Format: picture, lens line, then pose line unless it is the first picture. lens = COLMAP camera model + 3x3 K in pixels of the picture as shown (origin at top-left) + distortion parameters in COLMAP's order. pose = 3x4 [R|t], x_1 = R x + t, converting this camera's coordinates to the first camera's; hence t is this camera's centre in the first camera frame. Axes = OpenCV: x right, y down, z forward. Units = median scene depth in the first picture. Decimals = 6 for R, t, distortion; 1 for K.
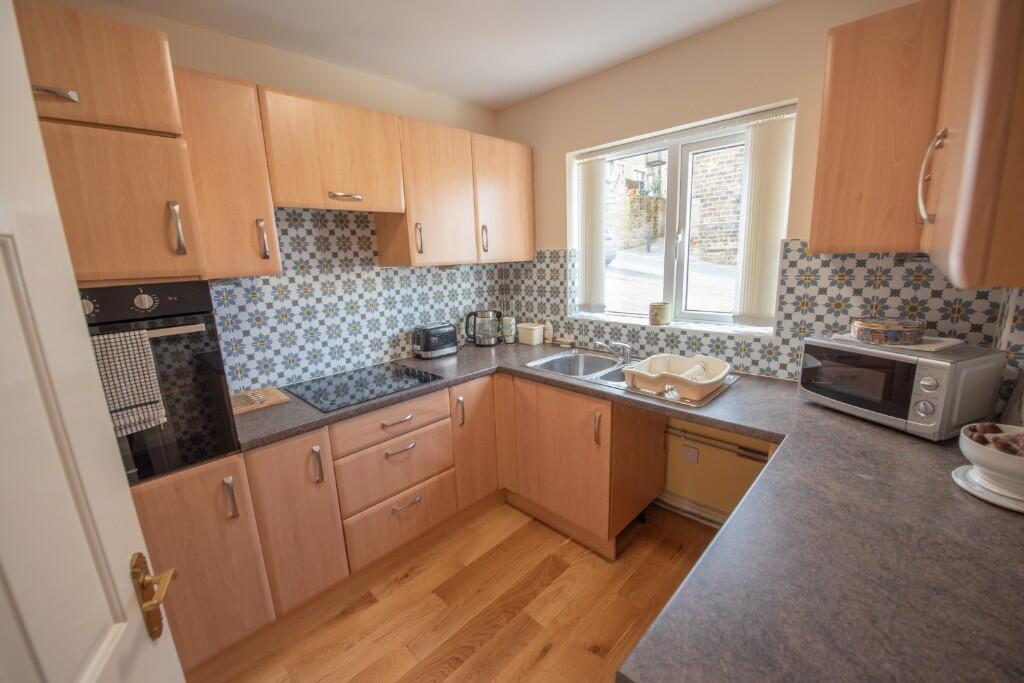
lens RADIAL K [[412.7, 0, 513.7], [0, 412.7, 340.3], [0, 0, 1]] dist [-0.010687, -0.002379]
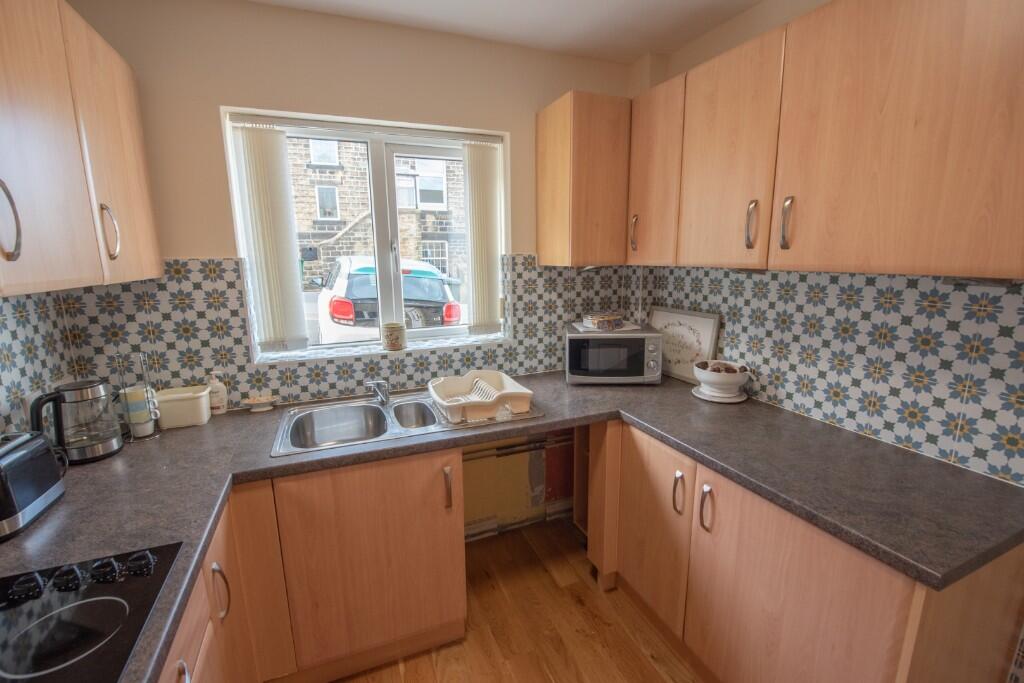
lens RADIAL K [[442.1, 0, 511.9], [0, 442.1, 341.5], [0, 0, 1]] dist [-0.017034, -0.000273]
pose [[0.383564, -0.142272, 0.912489, -0.370417], [0.188014, 0.979399, 0.073673, -0.073938], [-0.904173, 0.143303, 0.402412, 0.405545]]
